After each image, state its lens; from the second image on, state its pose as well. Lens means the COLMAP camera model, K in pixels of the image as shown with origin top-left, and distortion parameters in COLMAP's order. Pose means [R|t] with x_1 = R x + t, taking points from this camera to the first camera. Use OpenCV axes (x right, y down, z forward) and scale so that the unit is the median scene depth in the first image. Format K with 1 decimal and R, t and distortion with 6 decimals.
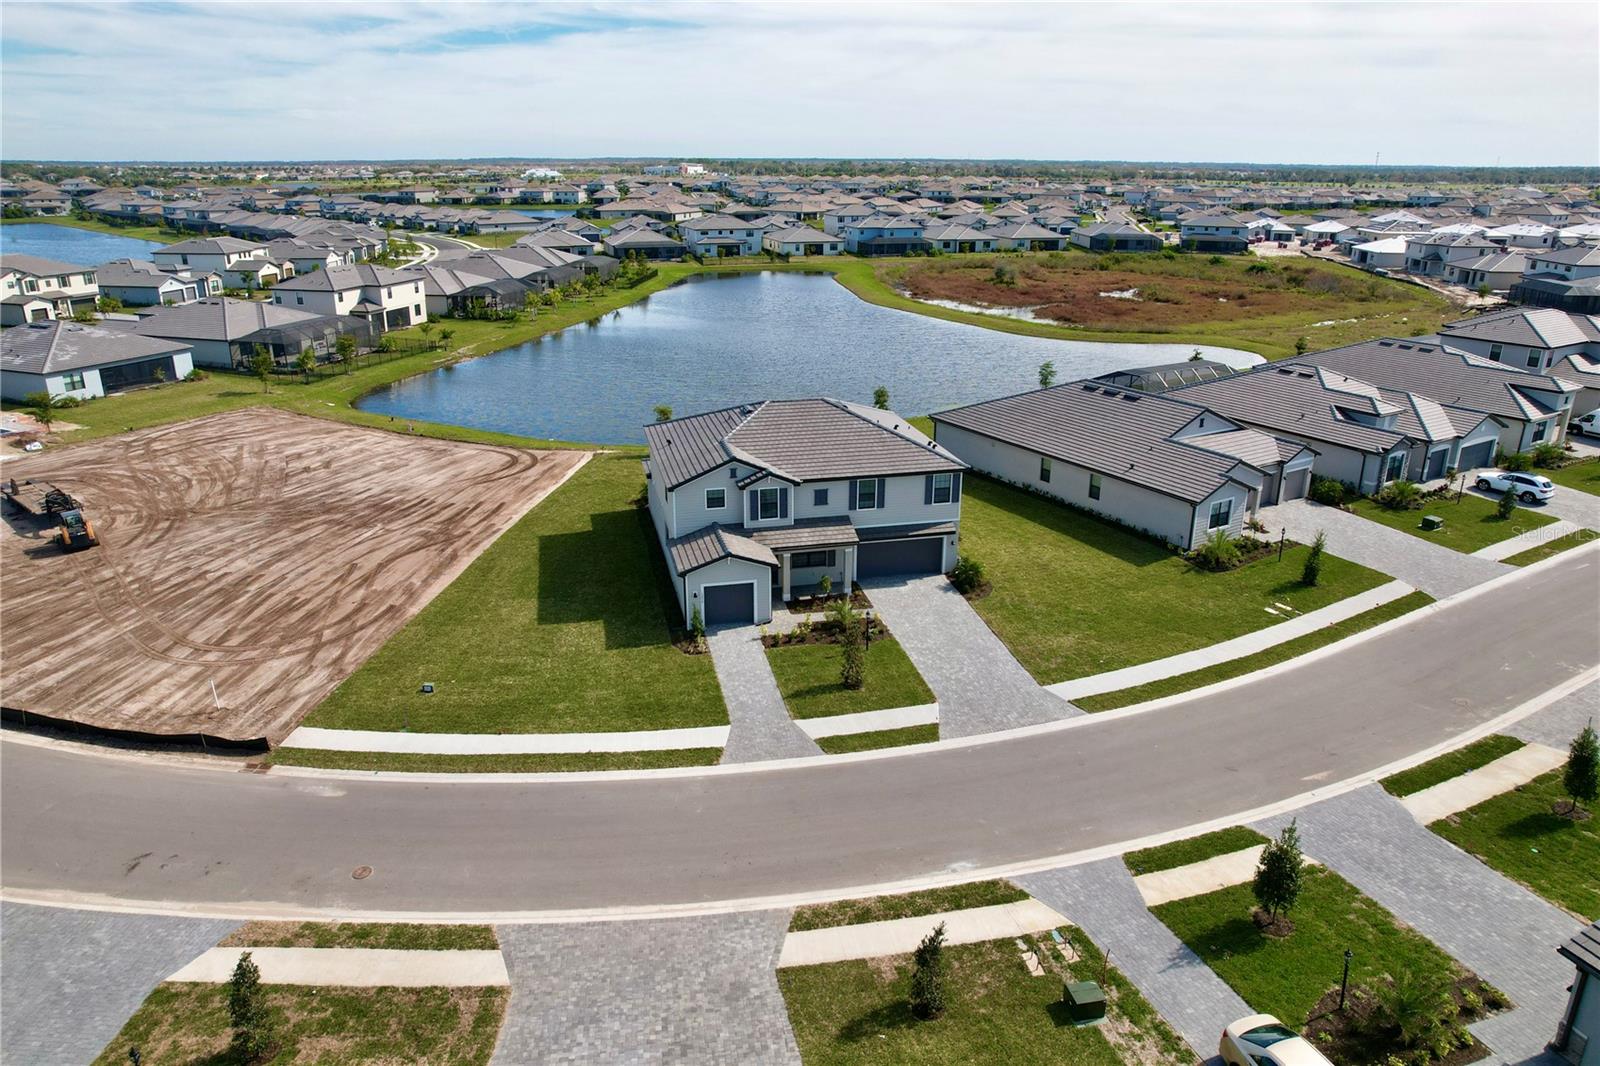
lens RADIAL K [[1050.4, 0, 800.0], [0, 1050.4, 533.0], [0, 0, 1]] dist [-0.069845, 0.055112]
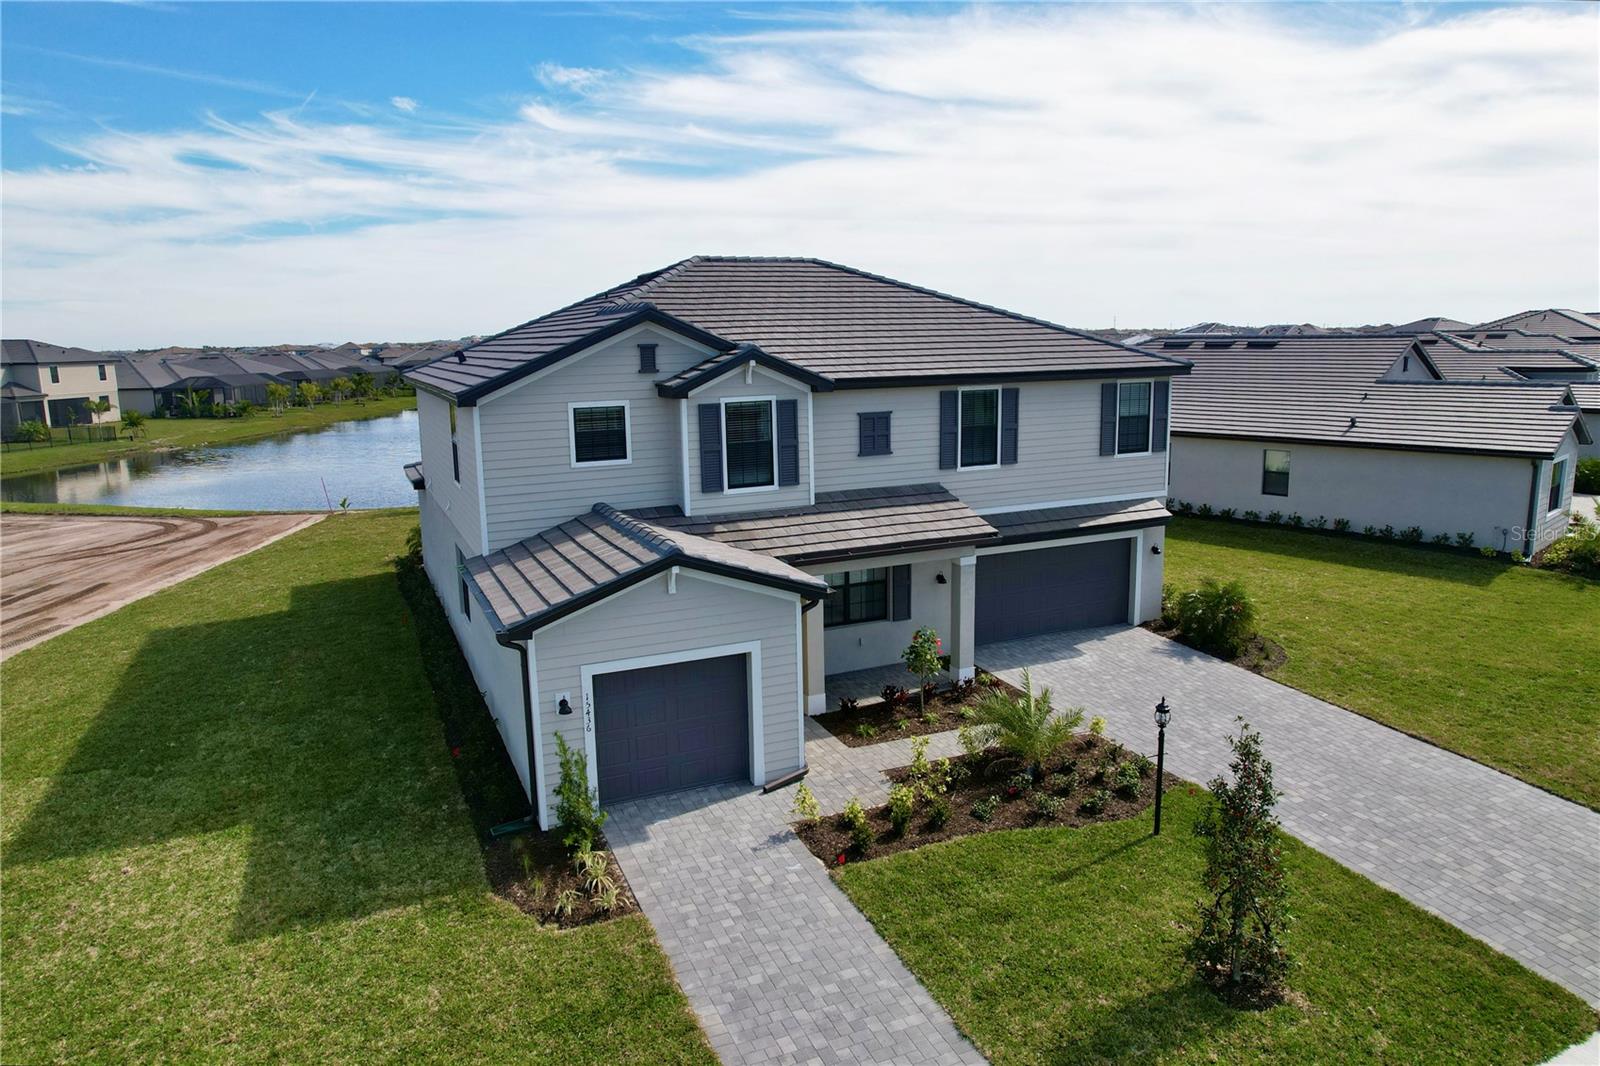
lens RADIAL K [[1036.9, 0, 800.0], [0, 1036.9, 533.0], [0, 0, 1]] dist [-0.084929, 0.081881]
pose [[0.980498, -0.056711, 0.188170, -0.036557], [0.085315, 0.985364, -0.147578, 0.025140], [-0.177047, 0.160753, 0.970985, 0.295642]]
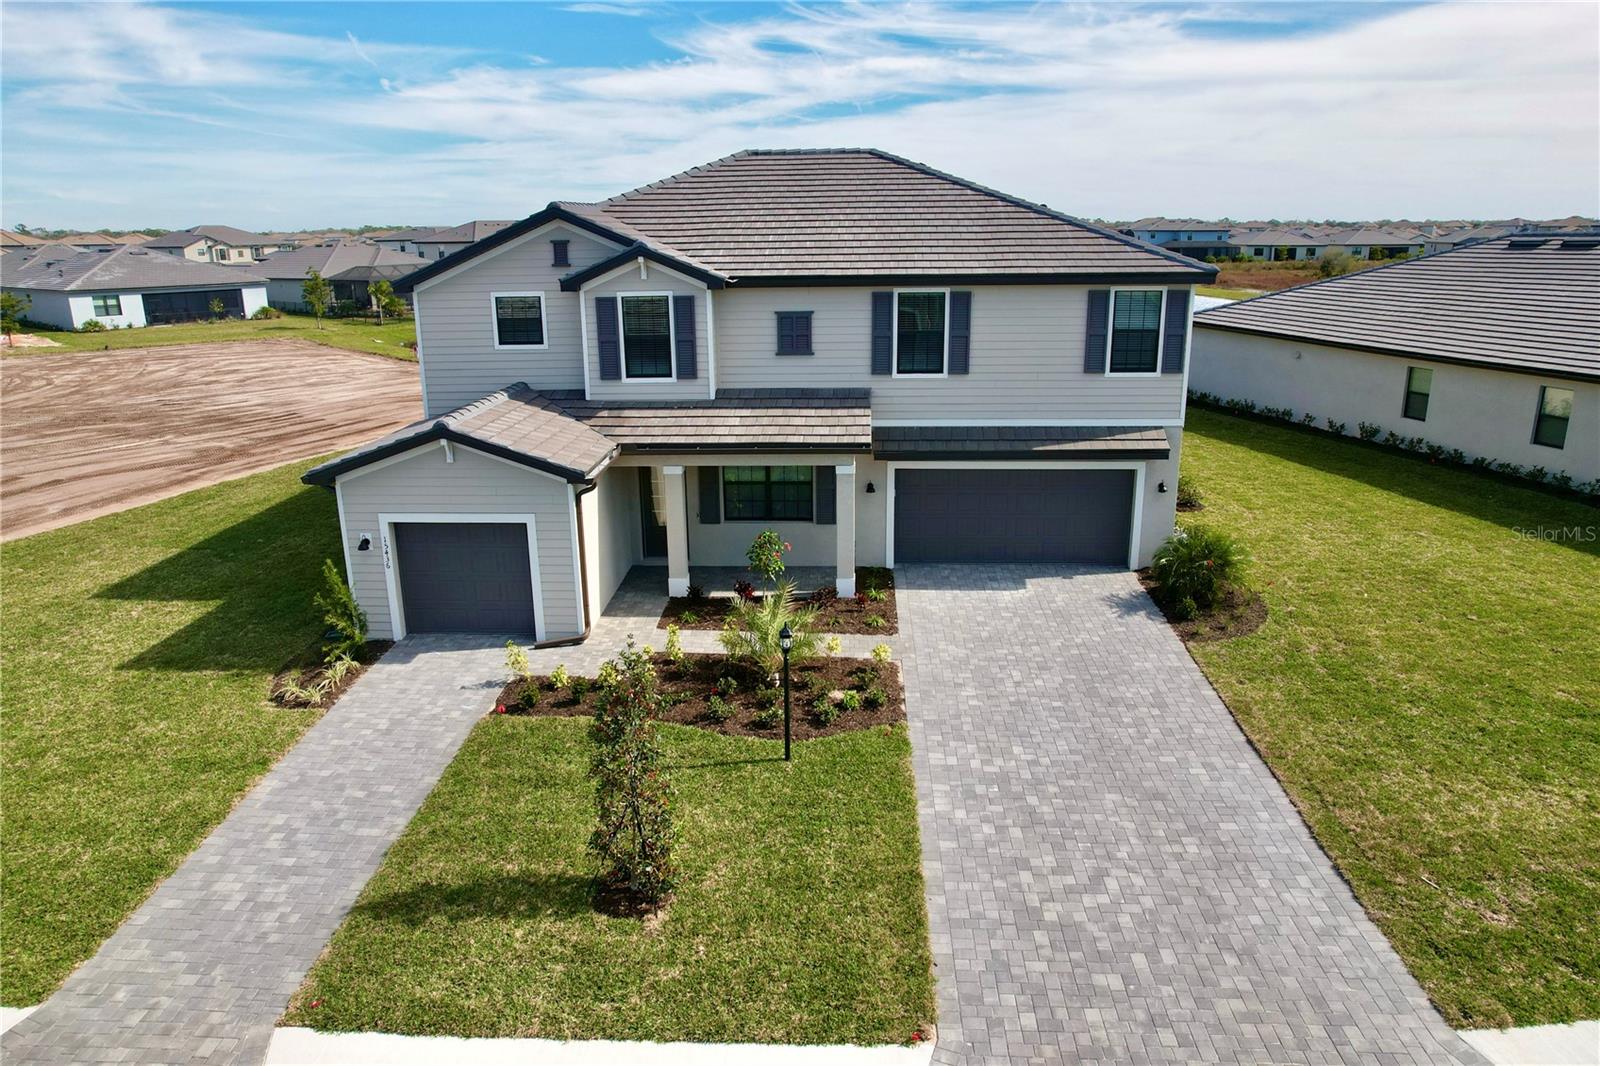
lens RADIAL K [[1050.4, 0, 800.0], [0, 1050.4, 533.0], [0, 0, 1]] dist [-0.069845, 0.055112]
pose [[0.960938, 0.063963, -0.269270, 0.059101], [-0.079123, 0.995811, -0.045818, 0.025291], [0.265211, 0.065334, 0.961974, 0.293674]]
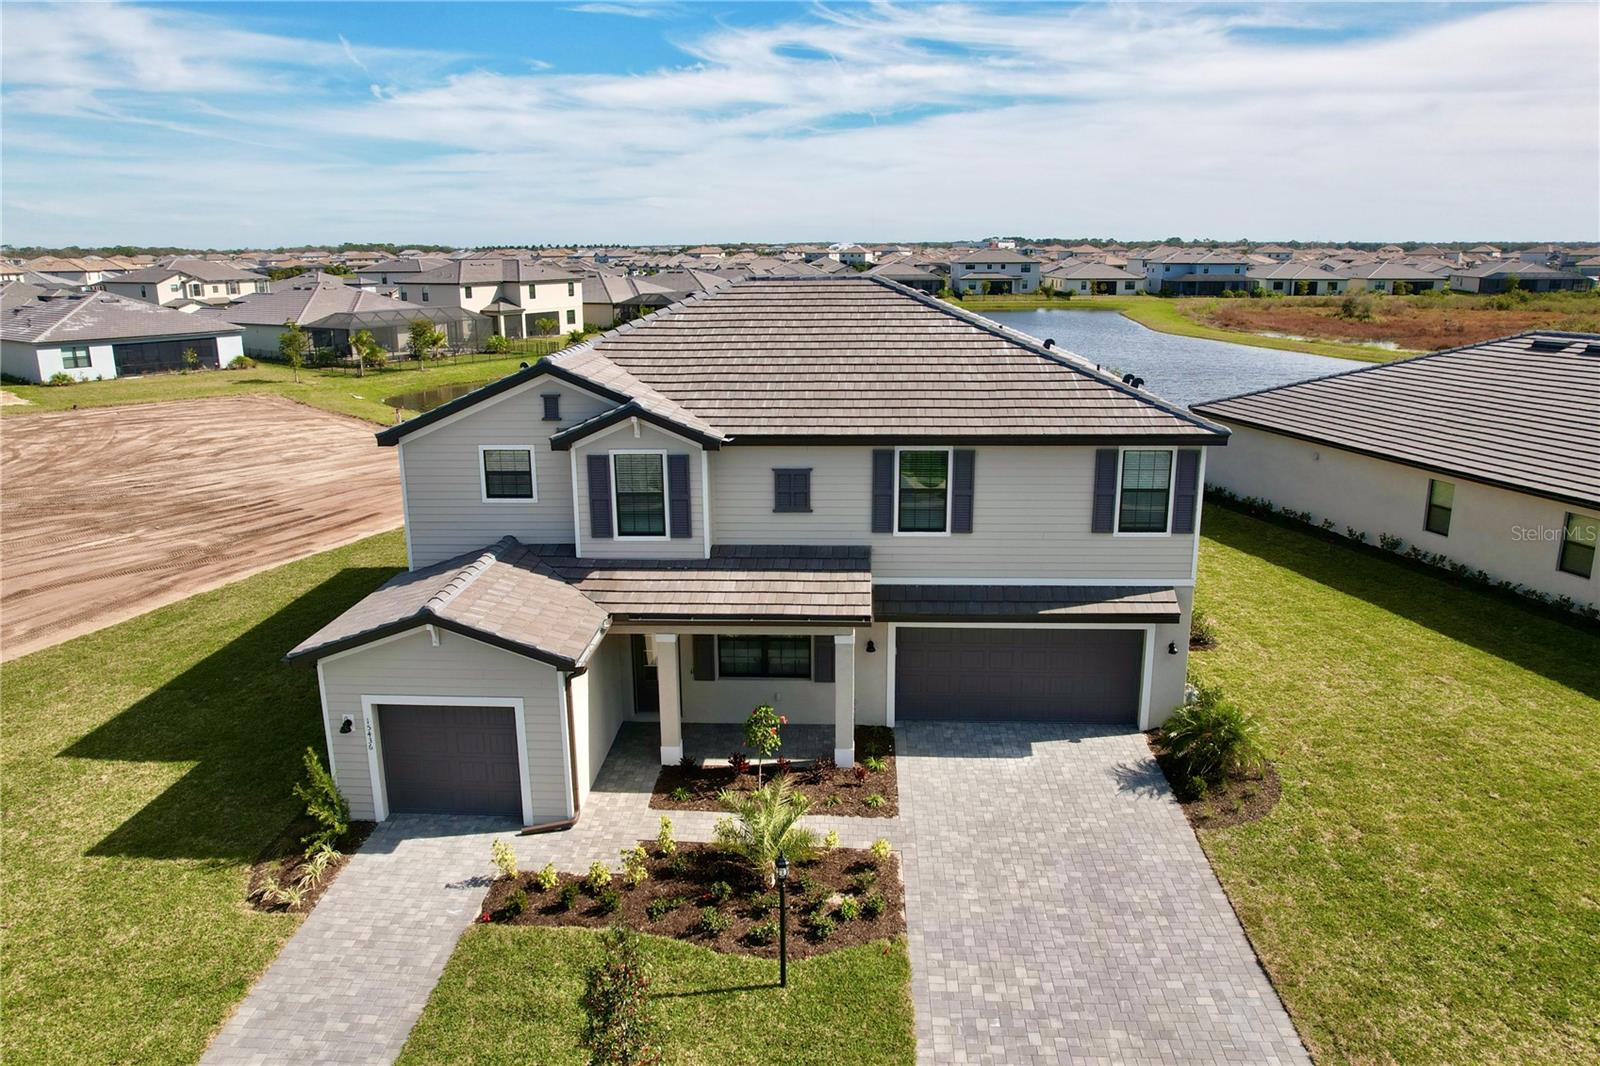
lens RADIAL K [[1106.7, 0, 800.0], [0, 1106.7, 533.0], [0, 0, 1]] dist [-0.078496, 0.068275]
pose [[0.961070, 0.060014, -0.269710, 0.058679], [-0.083090, 0.993719, -0.074963, 0.004322], [0.263517, 0.094455, 0.960019, 0.289234]]
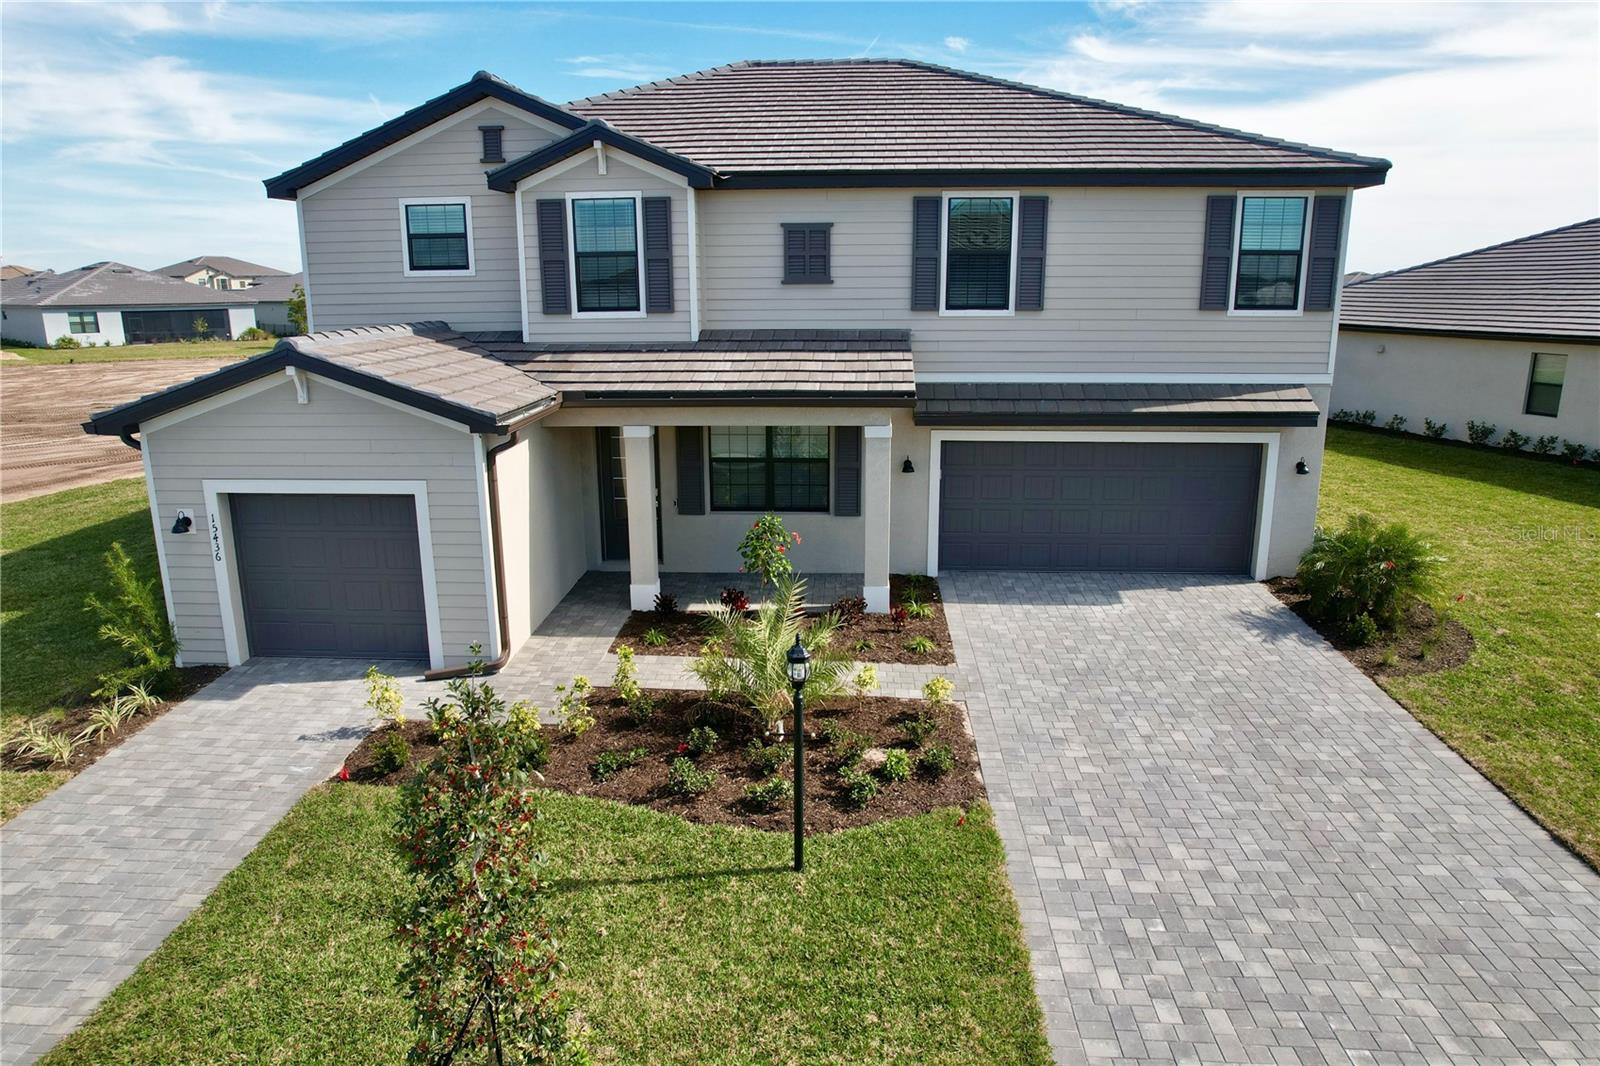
lens RADIAL K [[1023.1, 0, 800.0], [0, 1023.1, 533.0], [0, 0, 1]] dist [-0.087239, 0.083963]
pose [[0.960377, 0.059768, -0.272219, 0.044305], [-0.086224, 0.992533, -0.086275, 0.029103], [0.265030, 0.106329, 0.958360, 0.342847]]
